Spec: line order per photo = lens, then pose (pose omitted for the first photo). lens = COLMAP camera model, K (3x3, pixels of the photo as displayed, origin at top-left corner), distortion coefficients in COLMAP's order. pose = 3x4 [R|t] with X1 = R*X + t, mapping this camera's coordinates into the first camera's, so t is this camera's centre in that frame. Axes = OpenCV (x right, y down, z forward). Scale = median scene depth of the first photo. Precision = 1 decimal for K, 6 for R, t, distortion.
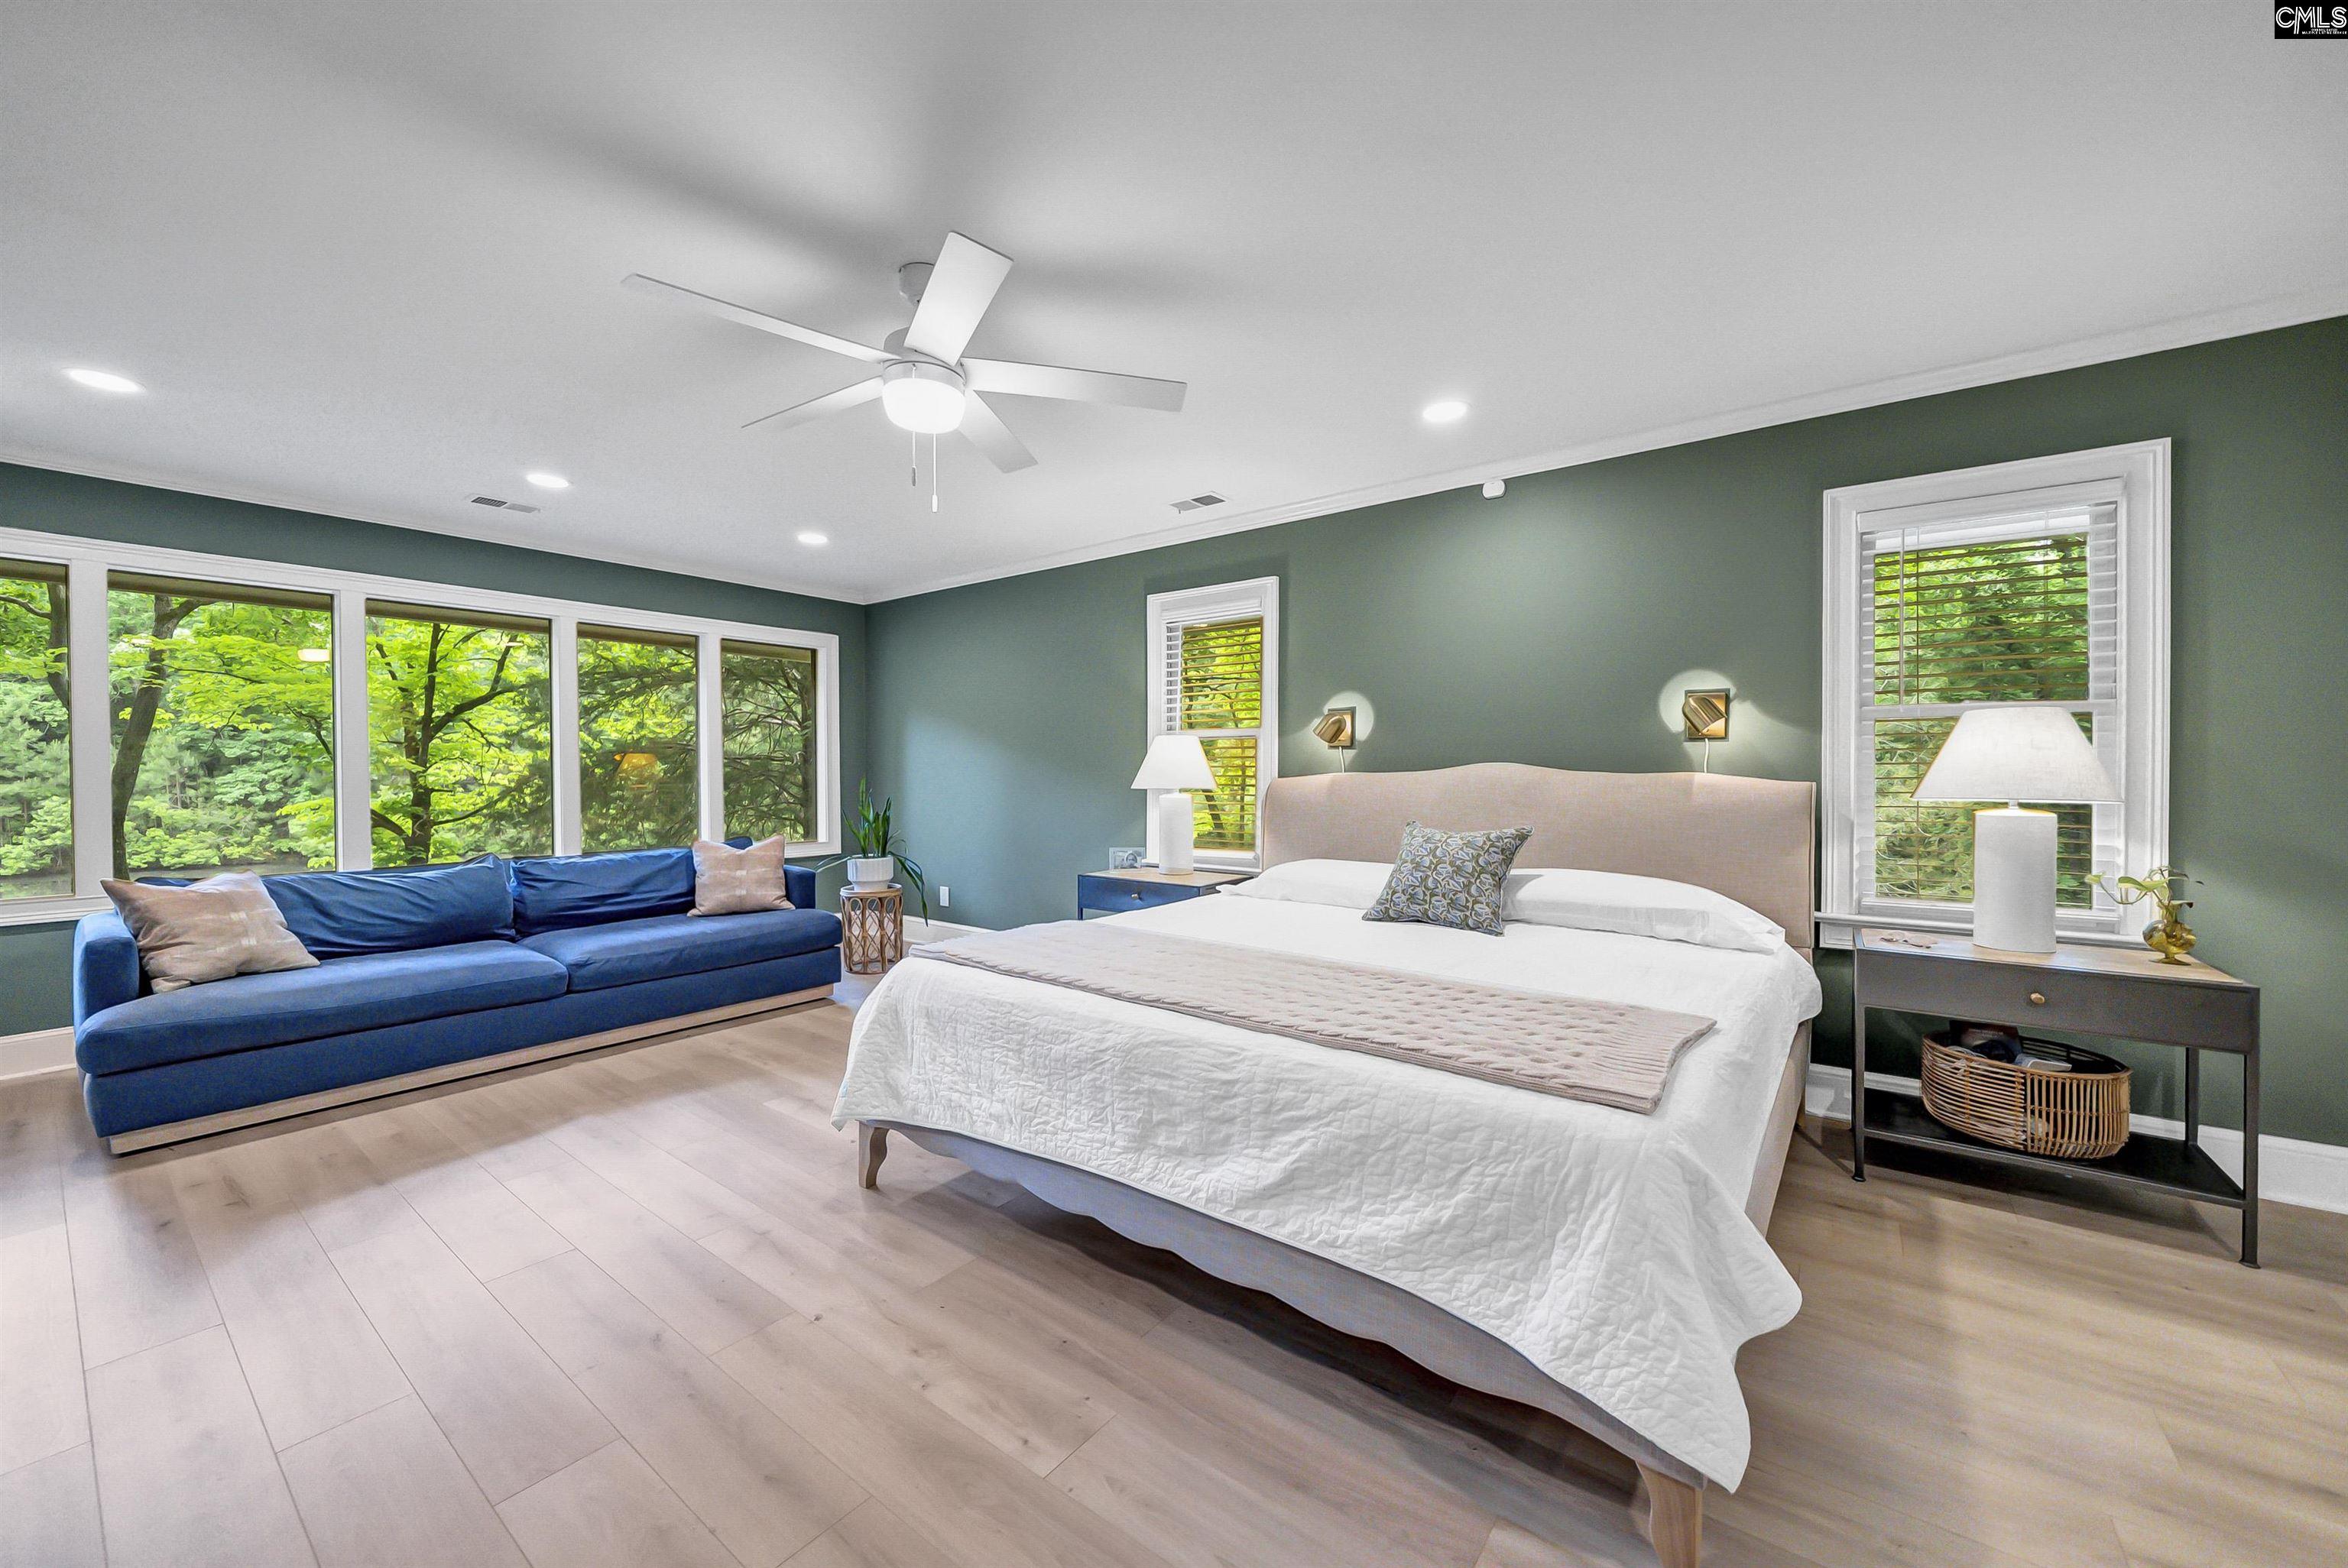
lens RADIAL K [[915.0, 0, 1216.3], [0, 915.0, 777.5], [0, 0, 1]] dist [-0.003906, -0.000367]
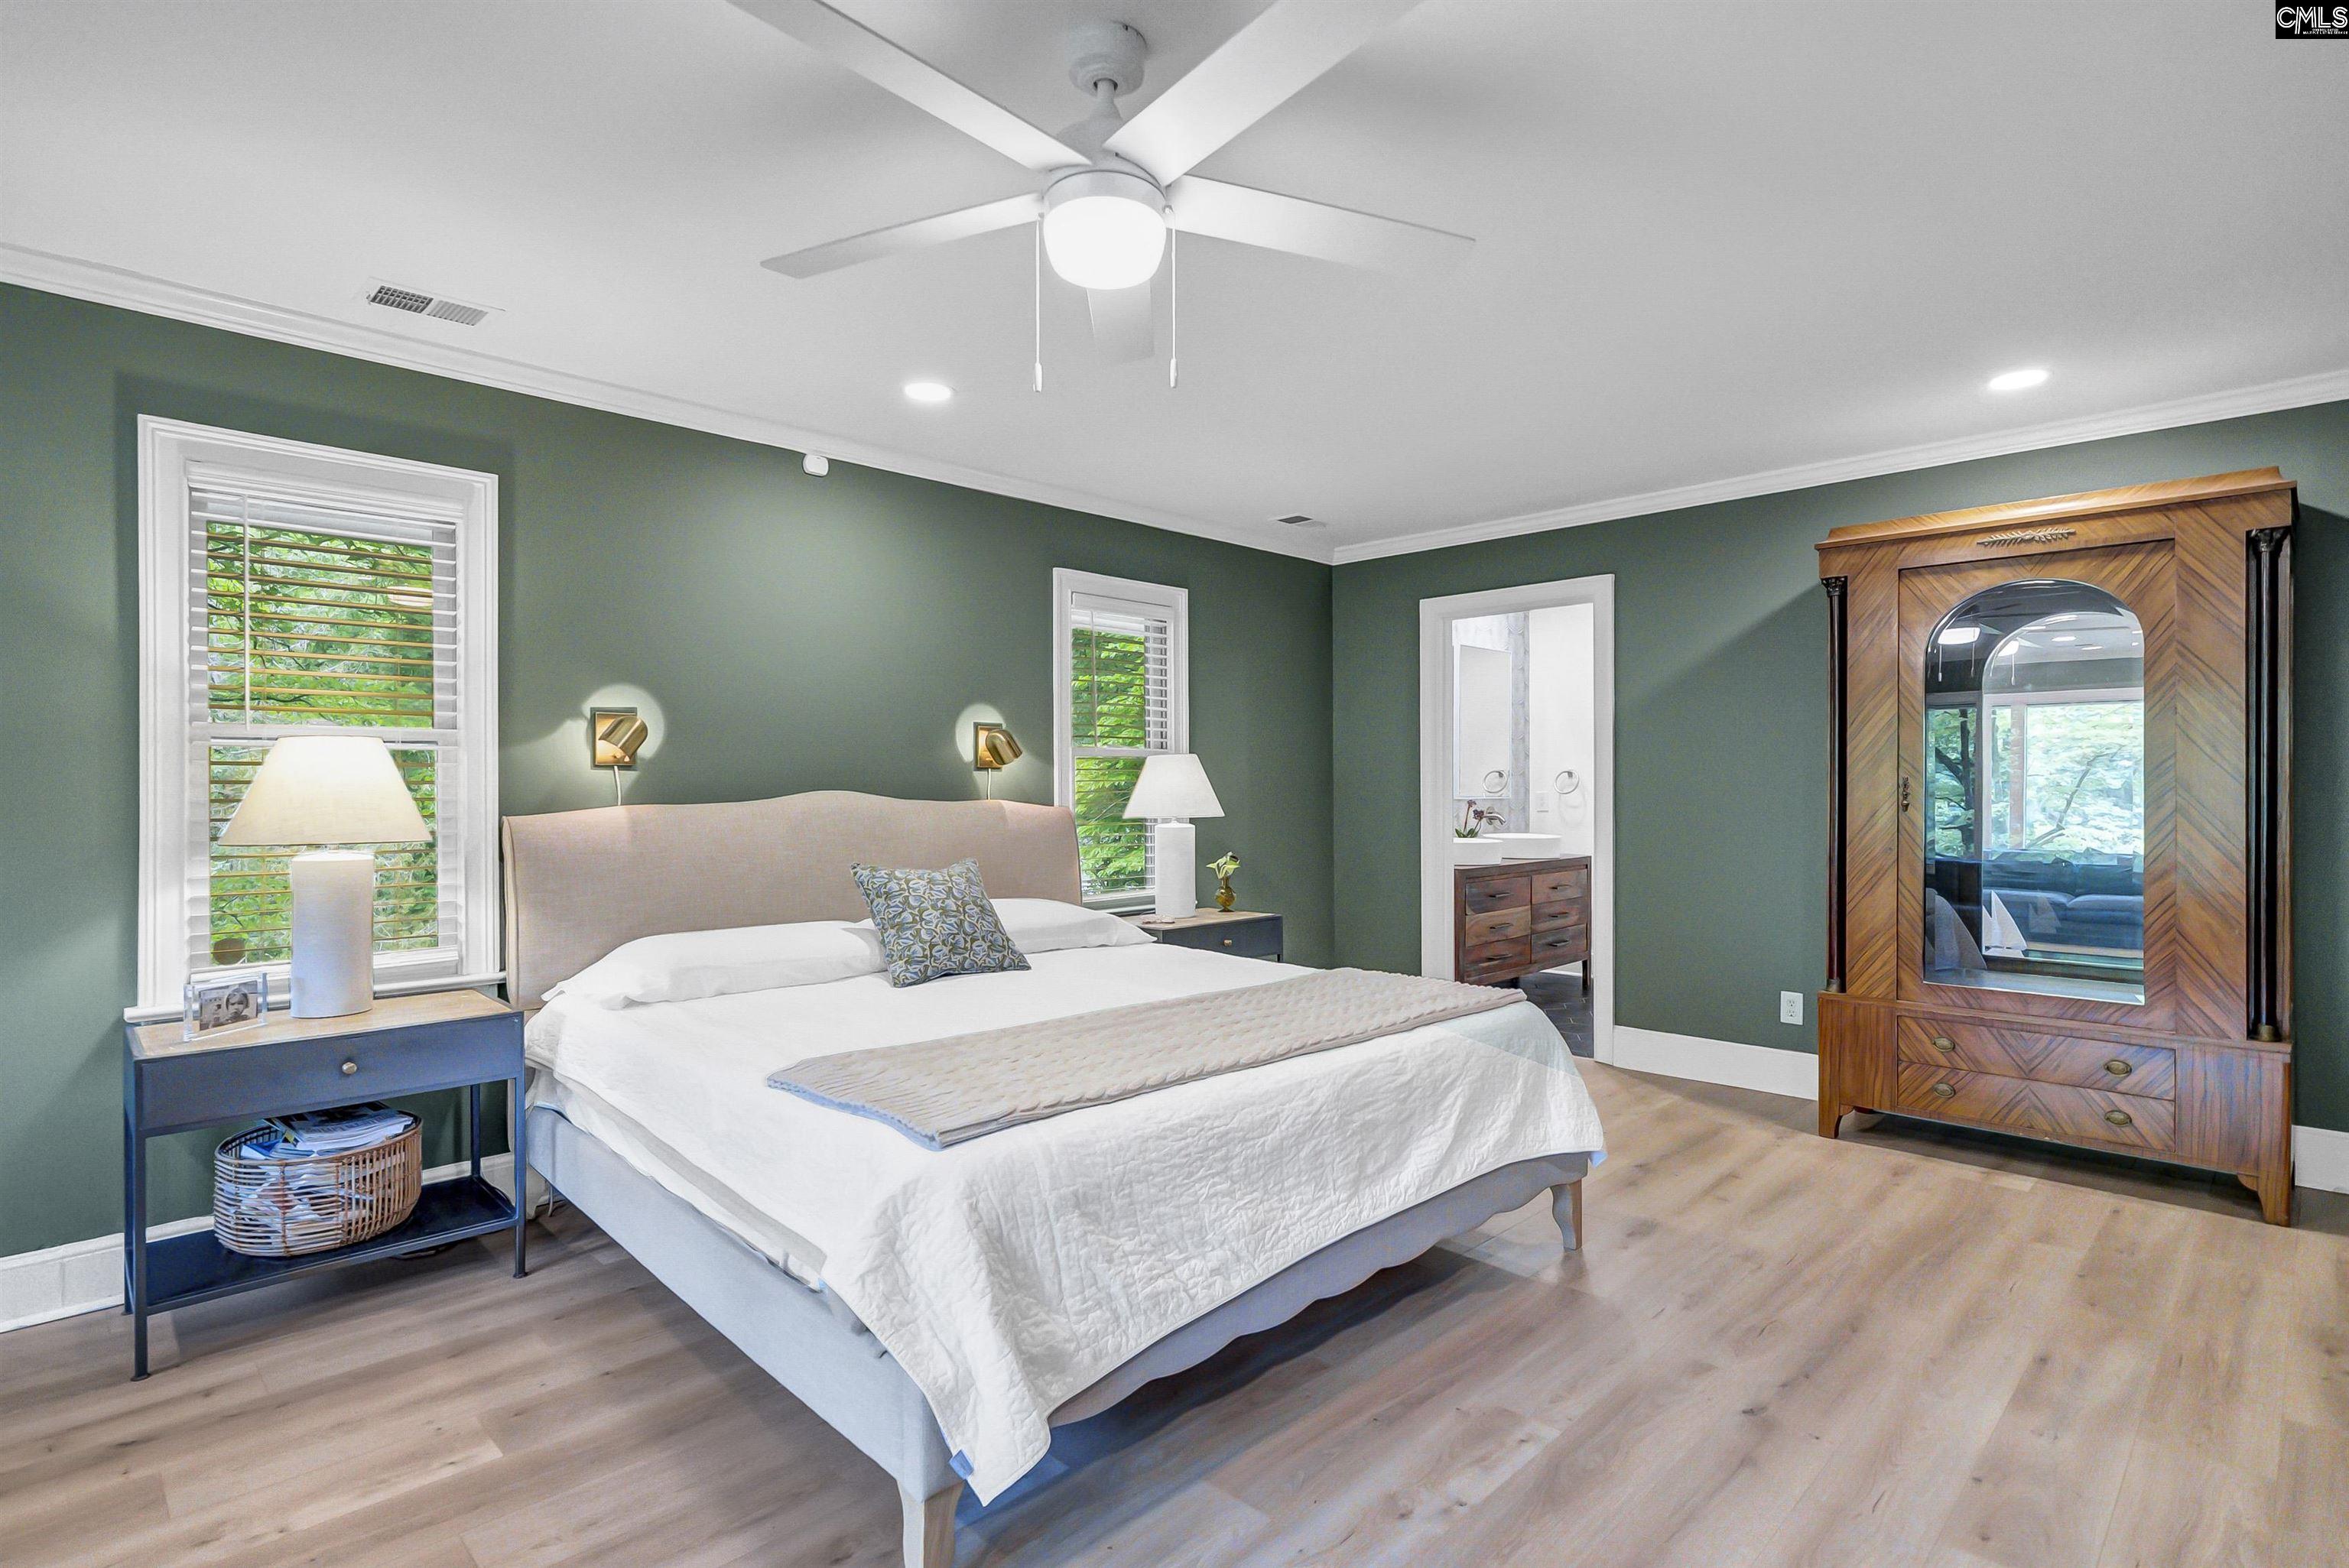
lens RADIAL K [[1164.5, 0, 1163.2], [0, 1164.5, 785.1], [0, 0, 1]] dist [-0.000566, -0.000137]
pose [[0.141542, 0.002707, 0.989929, -1.028788], [0.010490, 0.999936, -0.004234, -0.019677], [-0.989877, 0.010983, 0.141505, 0.778033]]
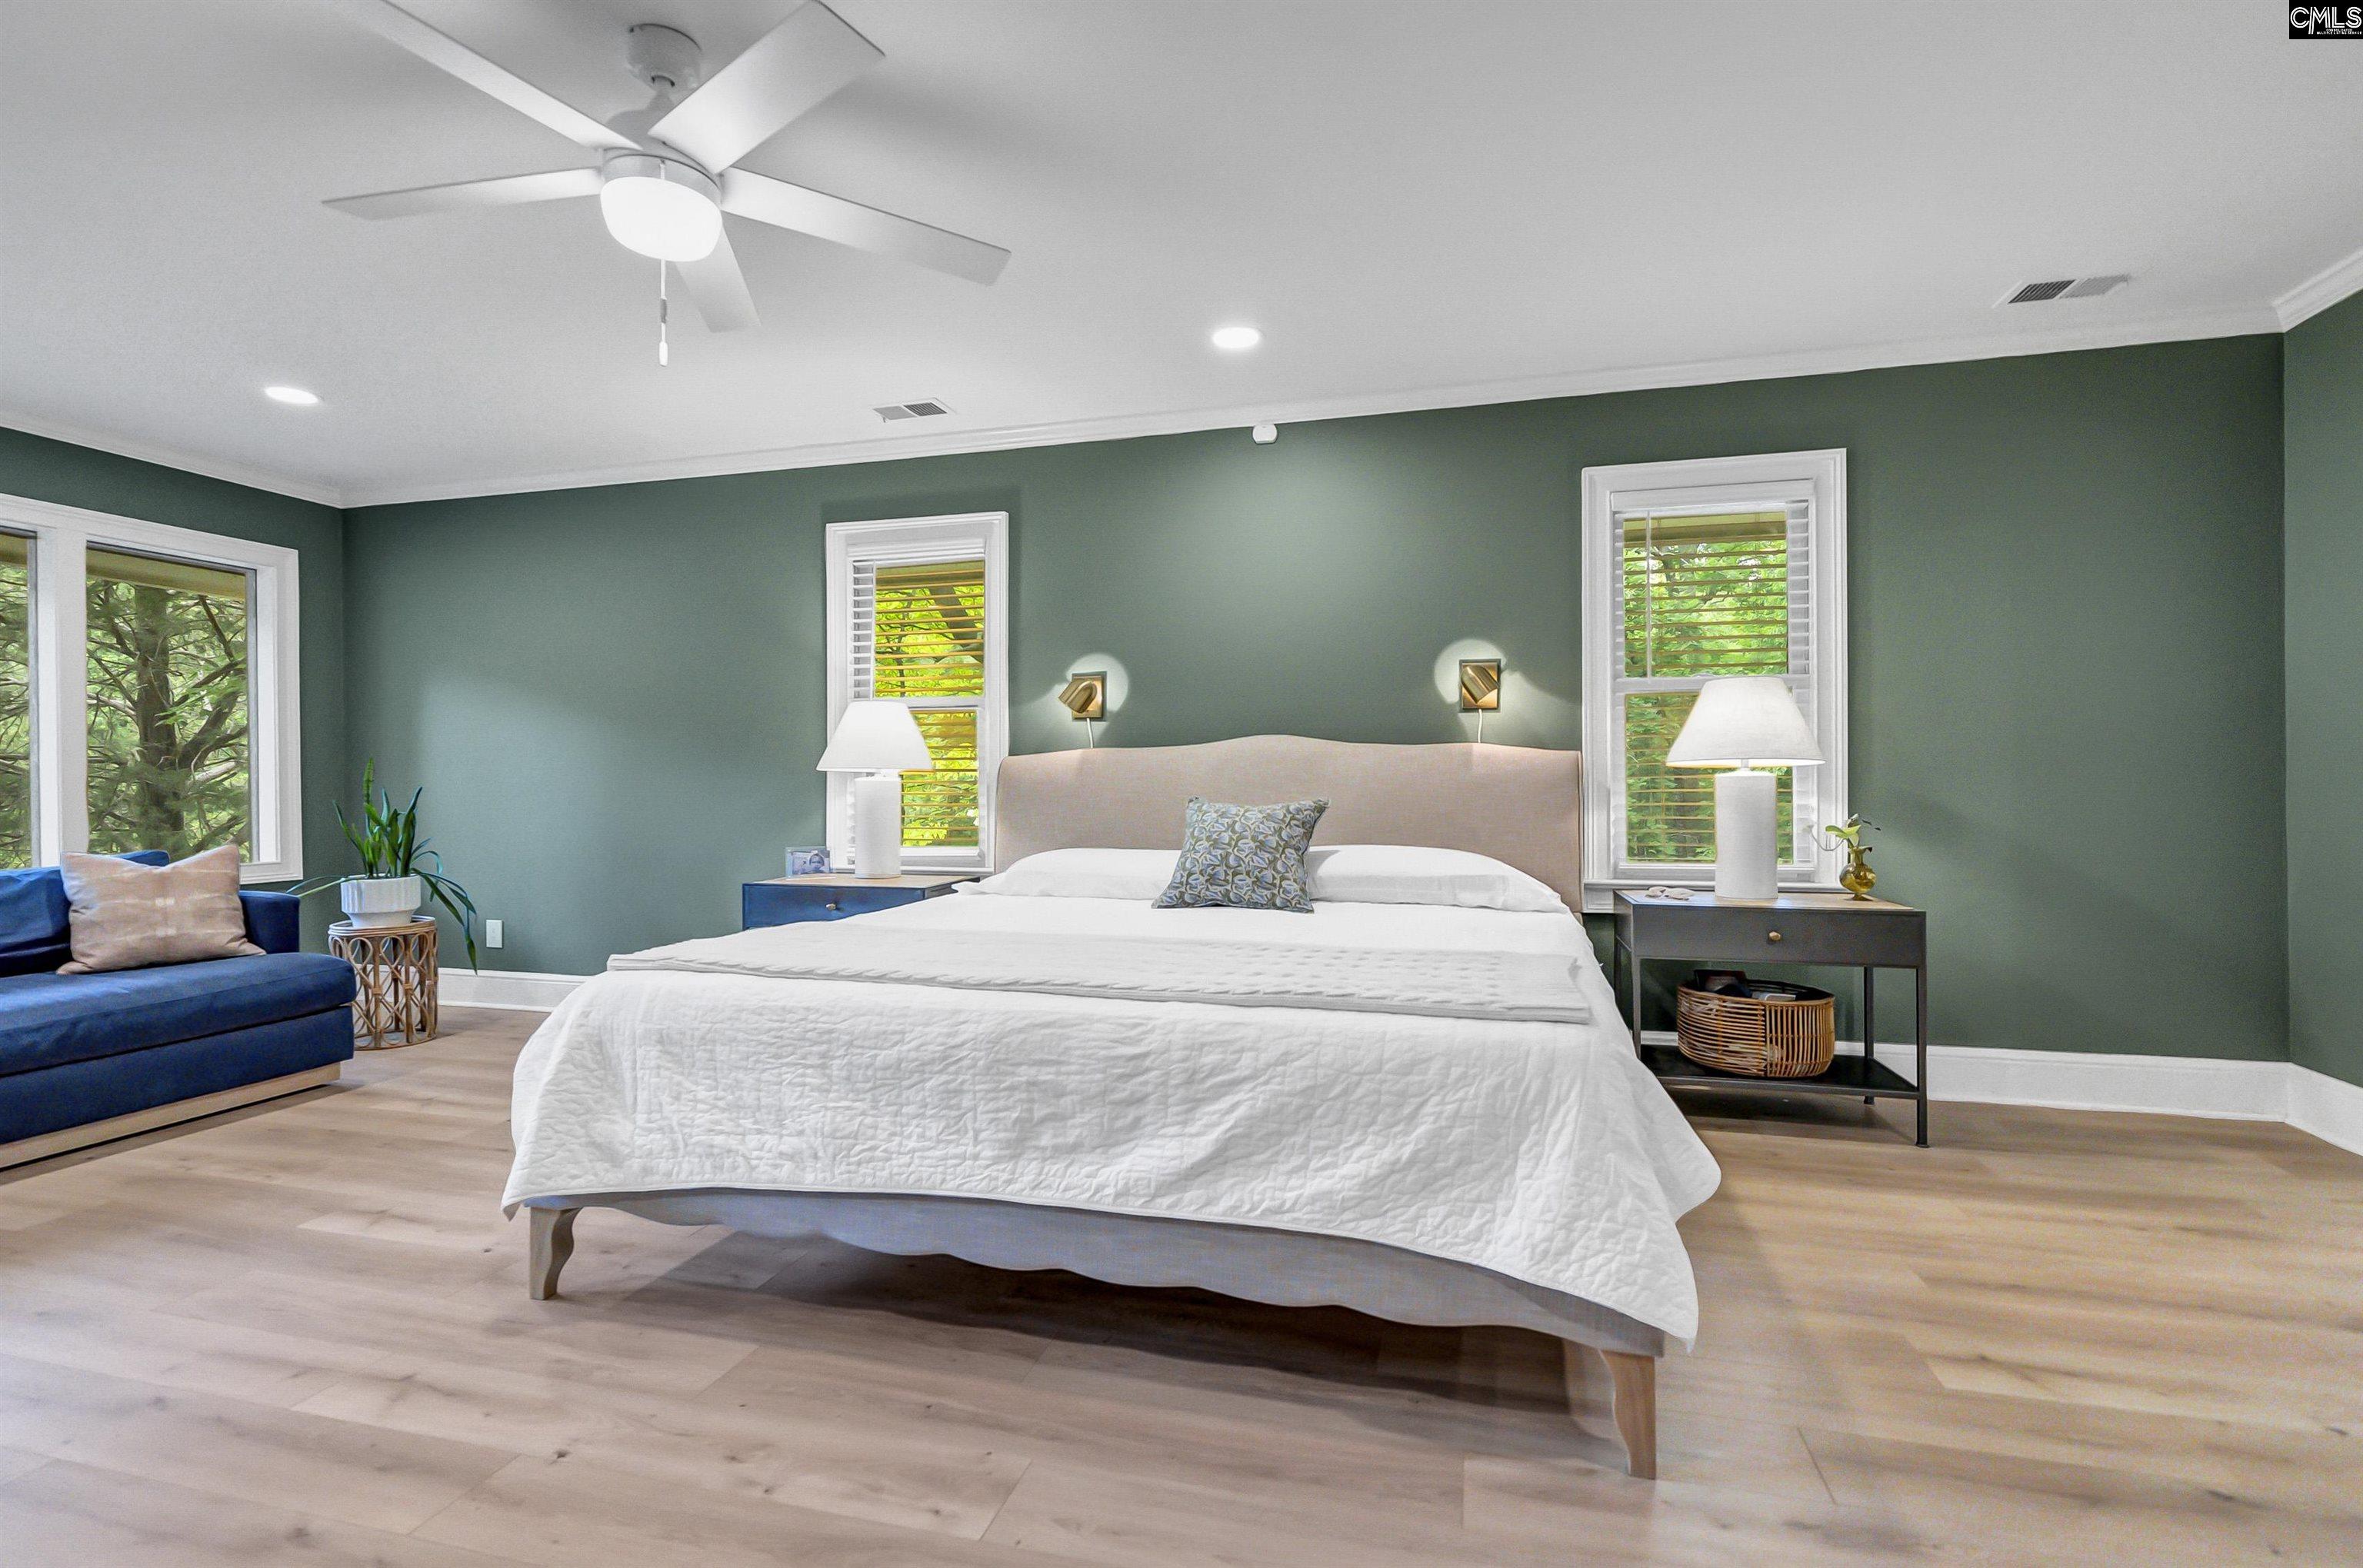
lens RADIAL K [[1121.1, 0, 1228.1], [0, 1121.1, 785.0], [0, 0, 1]] dist [0.001351, -0.000053]
pose [[0.925686, -0.004137, 0.378269, -0.219821], [0.007888, 0.999934, -0.008367, 0.060349], [-0.378210, 0.010729, 0.925658, -0.015587]]
